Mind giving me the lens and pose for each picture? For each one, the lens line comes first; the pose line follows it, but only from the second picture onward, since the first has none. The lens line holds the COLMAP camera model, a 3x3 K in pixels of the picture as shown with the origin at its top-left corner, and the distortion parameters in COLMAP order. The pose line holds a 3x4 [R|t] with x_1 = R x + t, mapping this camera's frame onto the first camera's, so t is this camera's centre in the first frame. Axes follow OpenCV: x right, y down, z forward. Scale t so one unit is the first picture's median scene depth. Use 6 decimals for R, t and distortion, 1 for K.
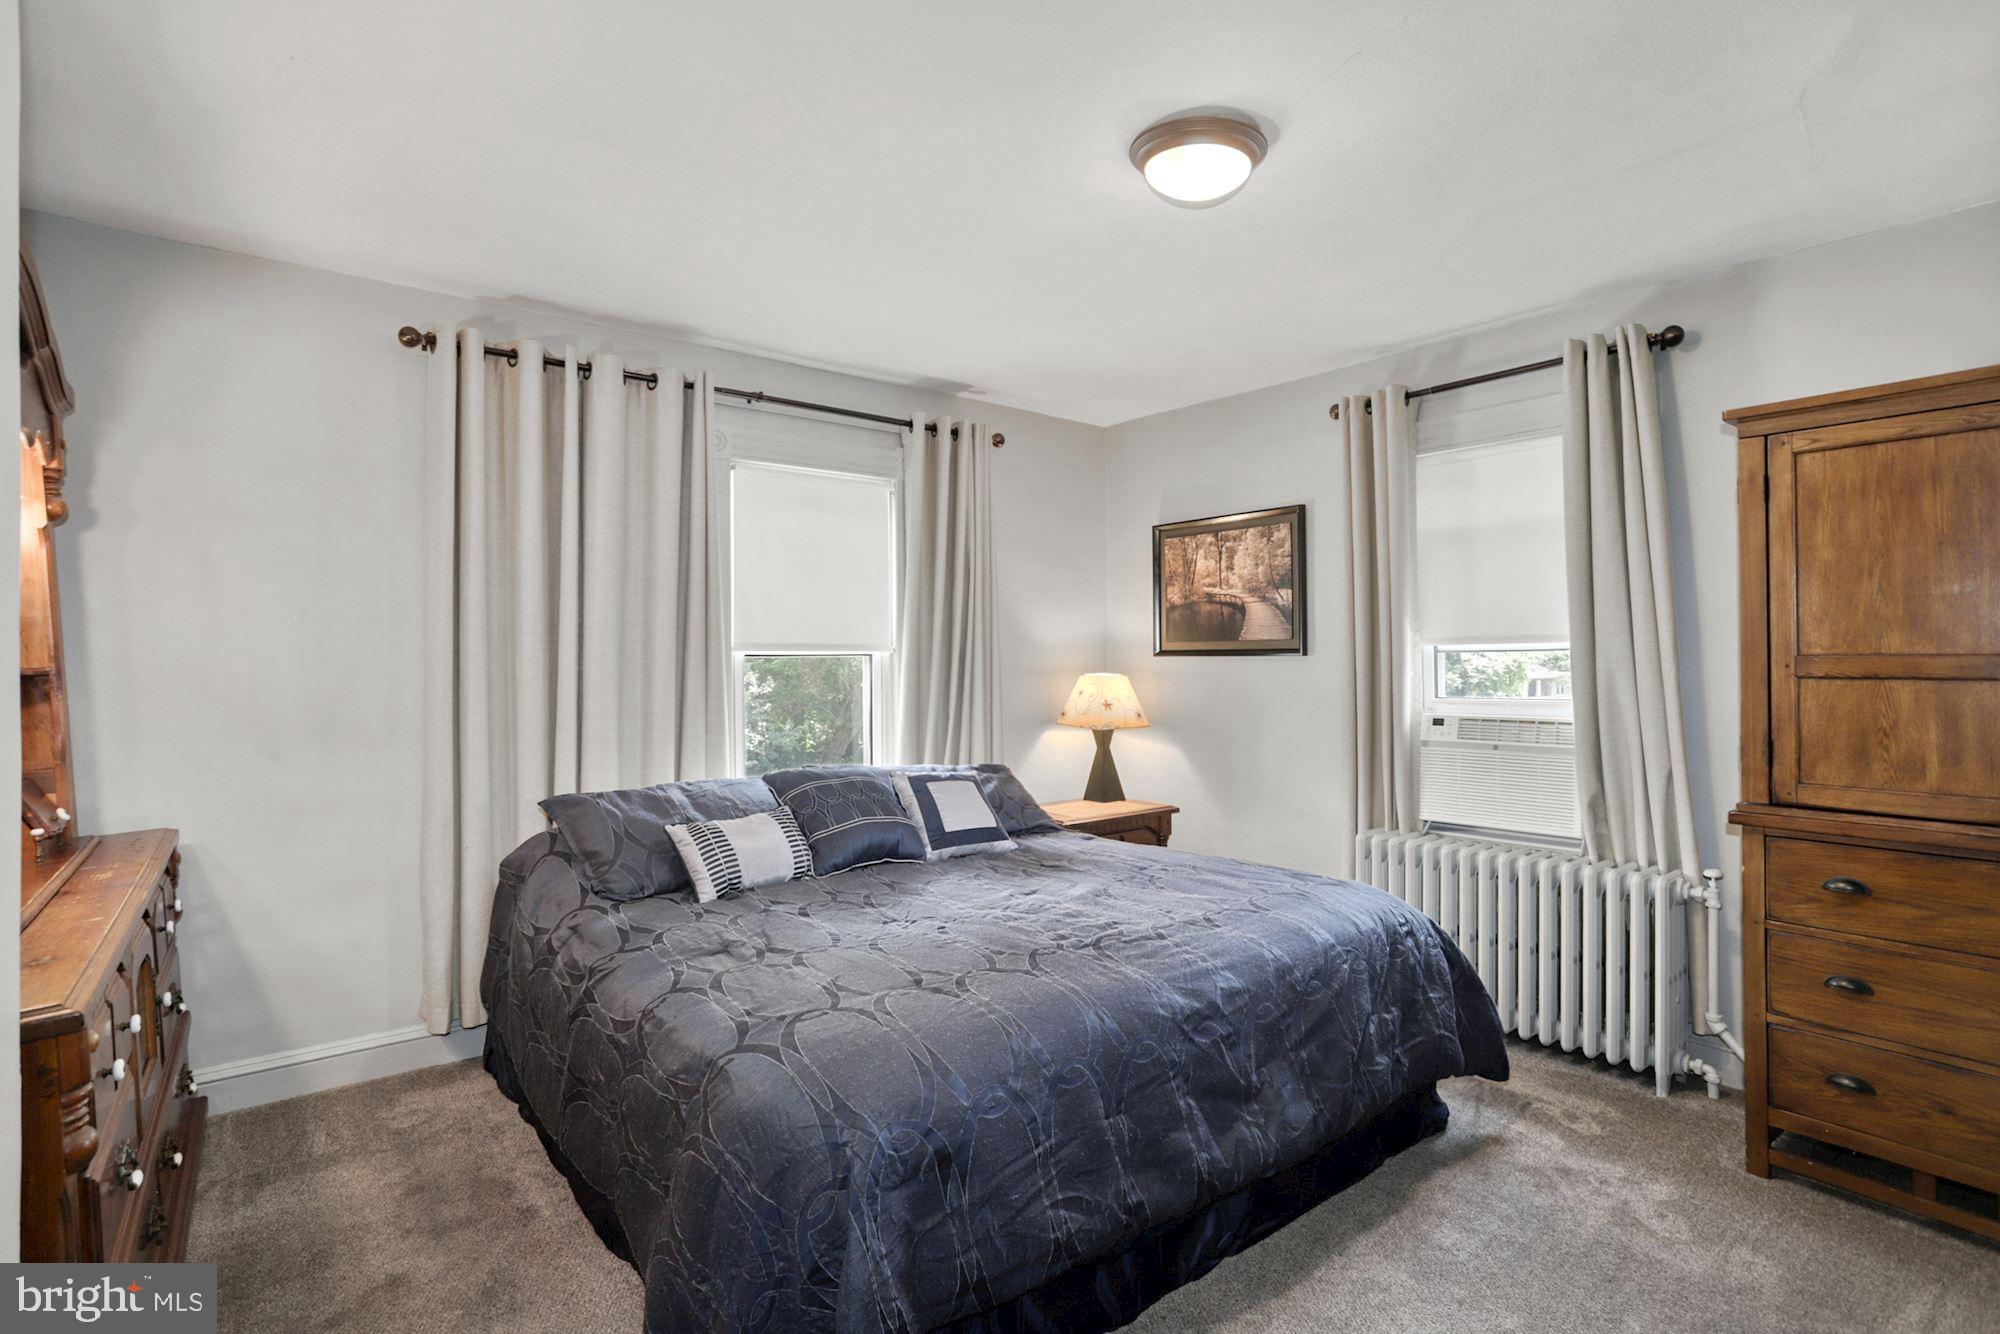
lens RADIAL K [[968.2, 0, 1000.0], [0, 968.2, 667.0], [0, 0, 1]] dist [-0.022360, 0.000477]
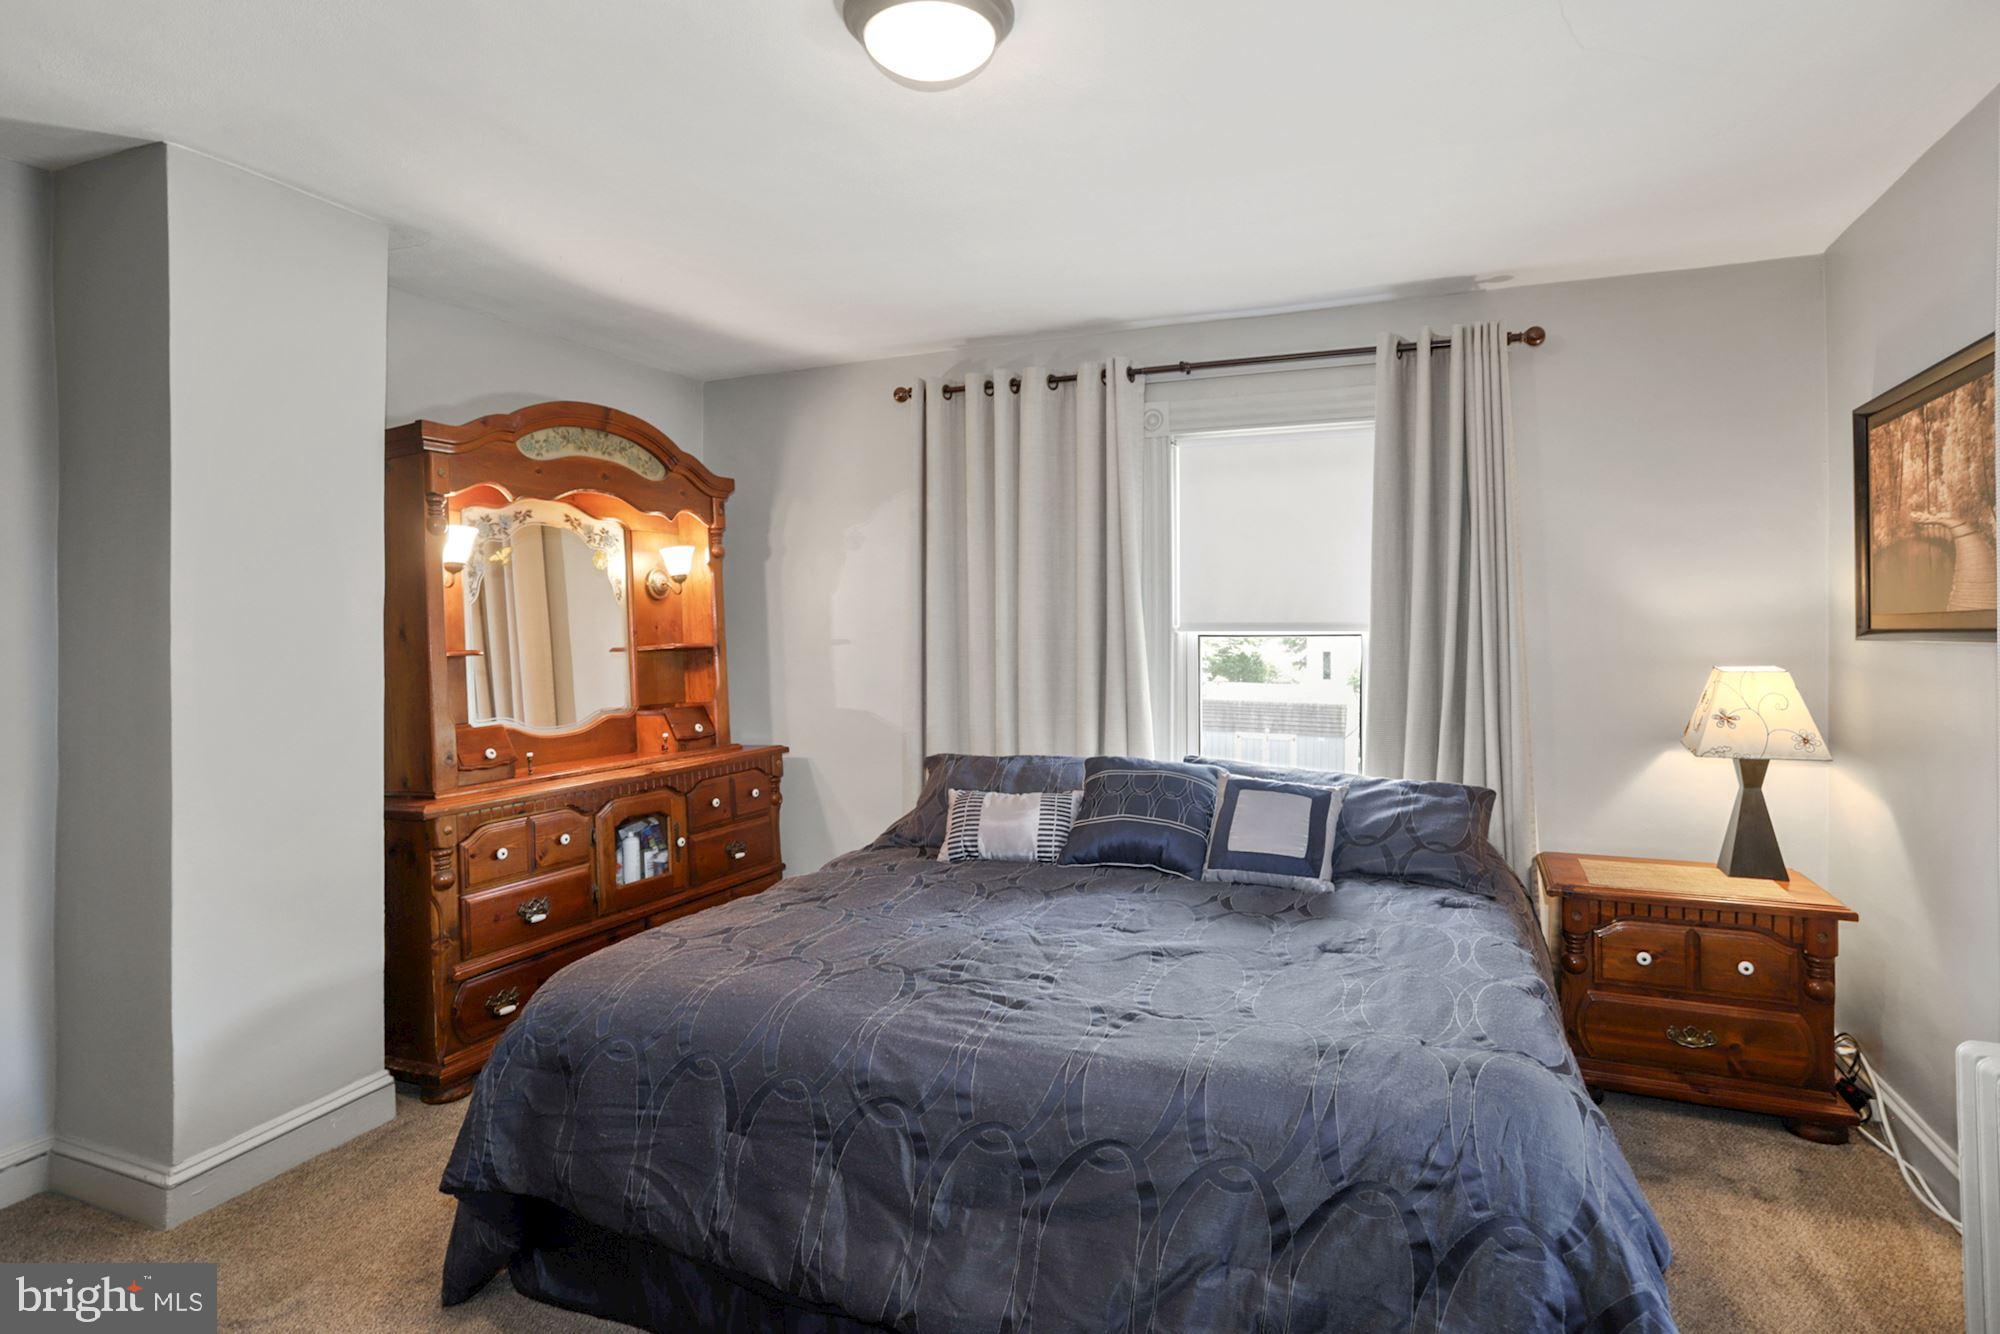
lens RADIAL K [[989.8, 0, 1003.0], [0, 989.8, 642.0], [0, 0, 1]] dist [-0.034914, 0.000750]
pose [[0.484396, 0.010624, -0.874784, 0.591828], [-0.009586, 0.999931, 0.006836, -0.012923], [0.874796, 0.005075, 0.484465, 0.418936]]
